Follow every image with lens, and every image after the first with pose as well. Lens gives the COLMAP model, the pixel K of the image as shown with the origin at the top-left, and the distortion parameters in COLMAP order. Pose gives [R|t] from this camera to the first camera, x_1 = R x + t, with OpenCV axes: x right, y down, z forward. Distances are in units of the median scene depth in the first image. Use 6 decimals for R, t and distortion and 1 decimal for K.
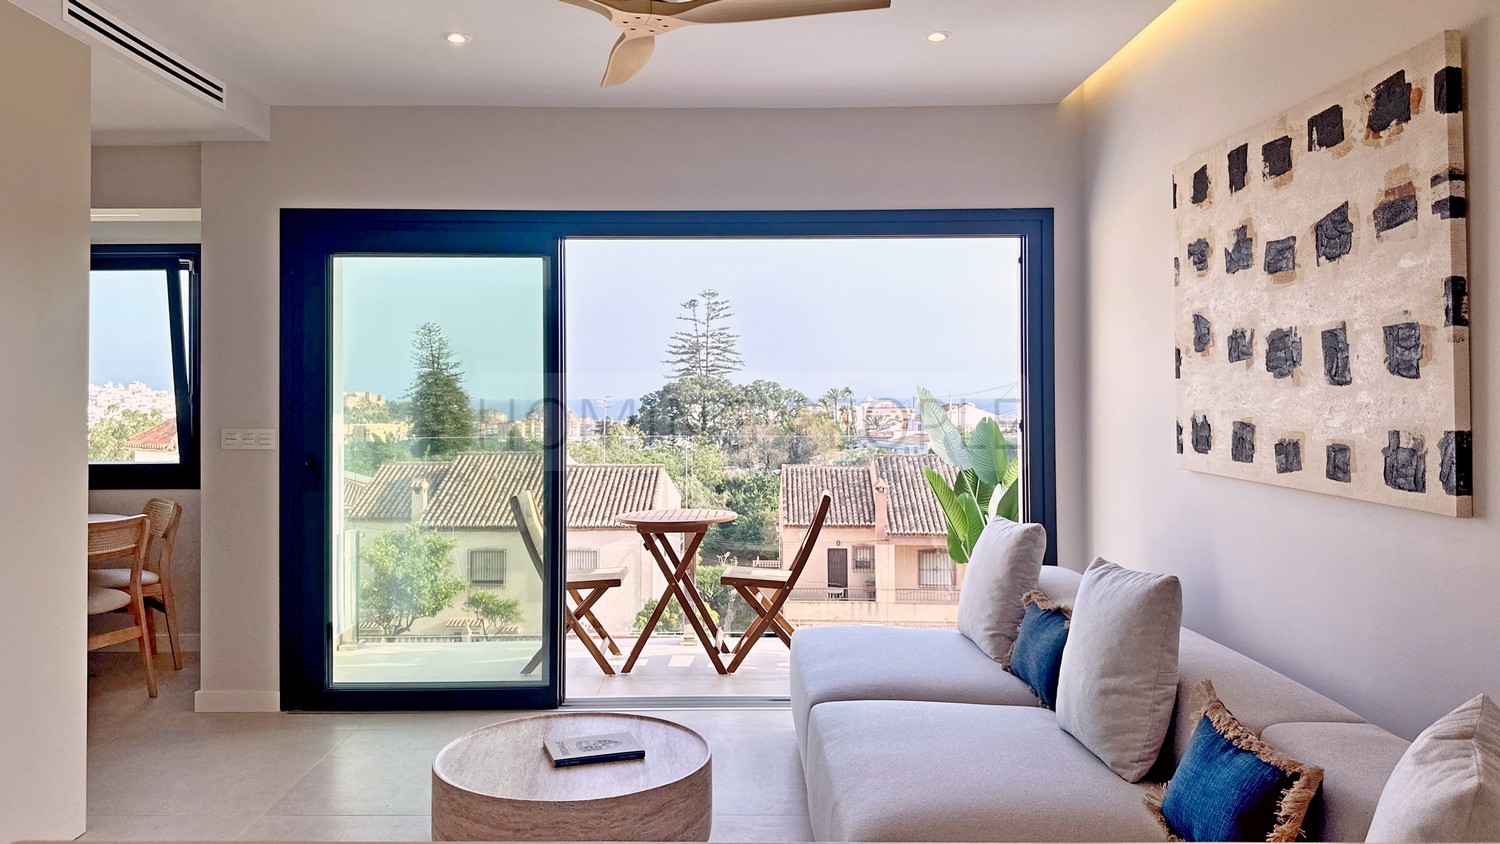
lens RADIAL K [[1093.8, 0, 728.0], [0, 1093.8, 382.9], [0, 0, 1]] dist [0.093191, -0.001627]
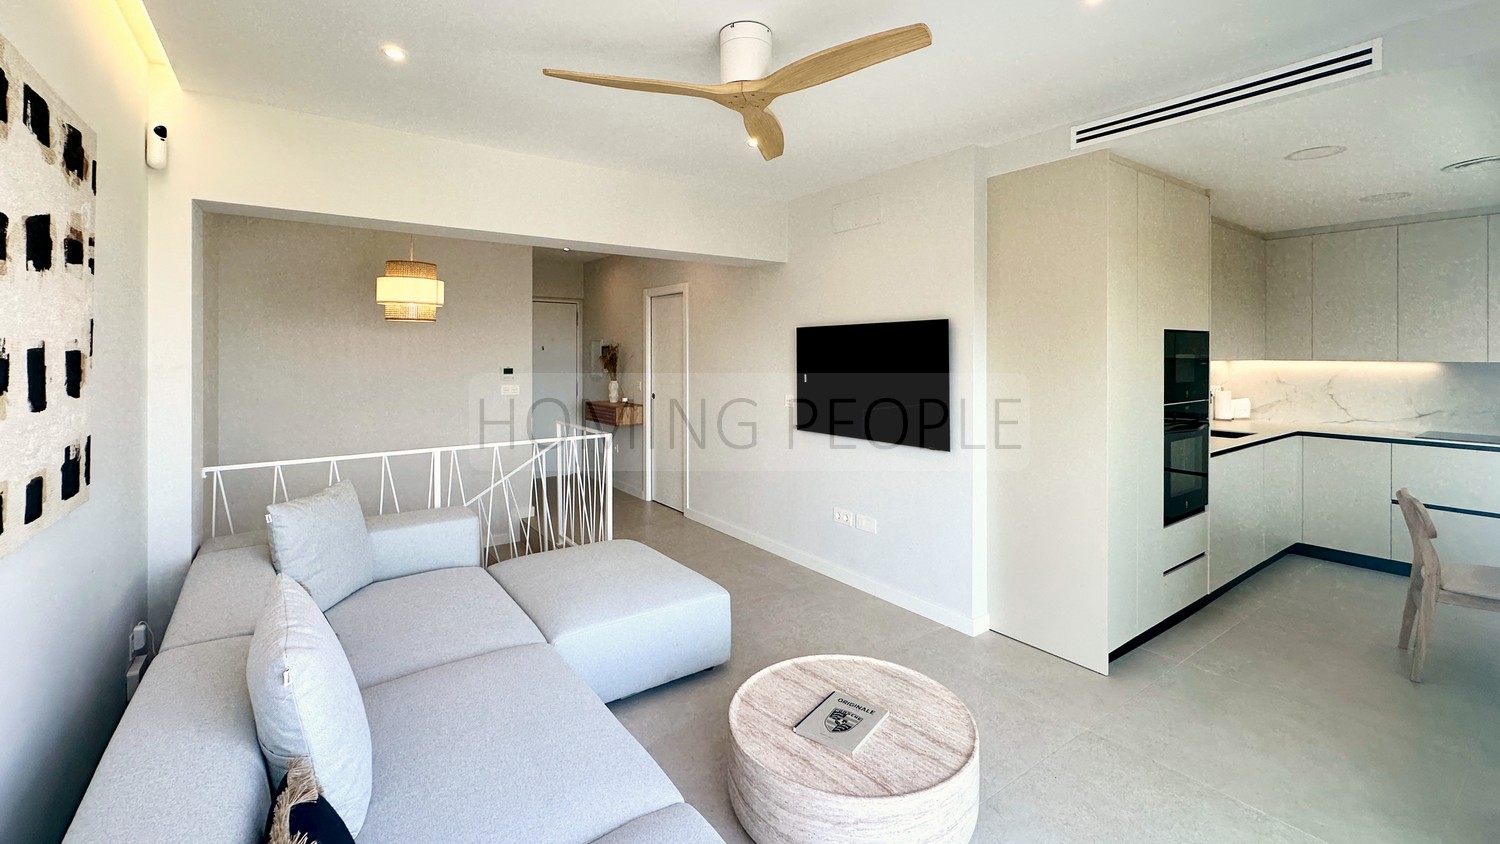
lens RADIAL K [[623.4, 0, 756.0], [0, 623.4, 348.2], [0, 0, 1]] dist [0.000270, -0.000379]
pose [[-0.814516, -0.001365, -0.580140, 0.096981], [0.007494, 0.999889, -0.012875, -0.010061], [0.580093, -0.014834, -0.814415, 0.462326]]
